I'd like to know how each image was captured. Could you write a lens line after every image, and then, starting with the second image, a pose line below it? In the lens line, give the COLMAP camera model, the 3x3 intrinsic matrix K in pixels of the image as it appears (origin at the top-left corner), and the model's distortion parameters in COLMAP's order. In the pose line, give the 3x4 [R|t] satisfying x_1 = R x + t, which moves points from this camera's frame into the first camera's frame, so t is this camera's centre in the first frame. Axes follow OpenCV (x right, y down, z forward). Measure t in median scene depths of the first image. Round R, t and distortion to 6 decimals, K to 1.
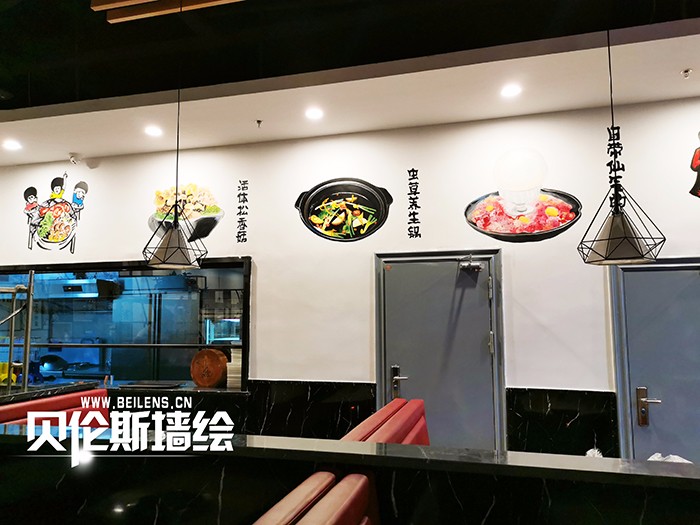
lens RADIAL K [[537.6, 0, 349.6], [0, 537.6, 264.7], [0, 0, 1]] dist [0.045401, -0.031711]
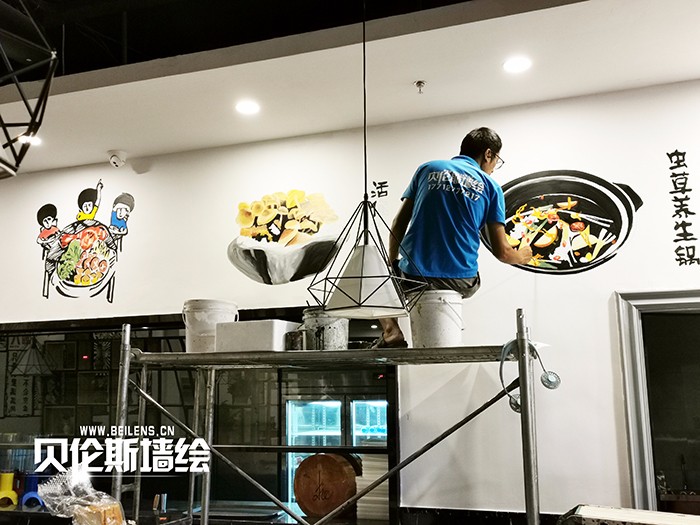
lens RADIAL K [[727.0, 0, 350.8], [0, 727.0, 261.9], [0, 0, 1]] dist [0.042328, 0.000000]
pose [[0.997002, -0.019161, -0.074963, -0.165789], [0.013060, 0.996624, -0.081054, 0.005832], [0.076263, 0.079832, 0.993887, 0.155539]]
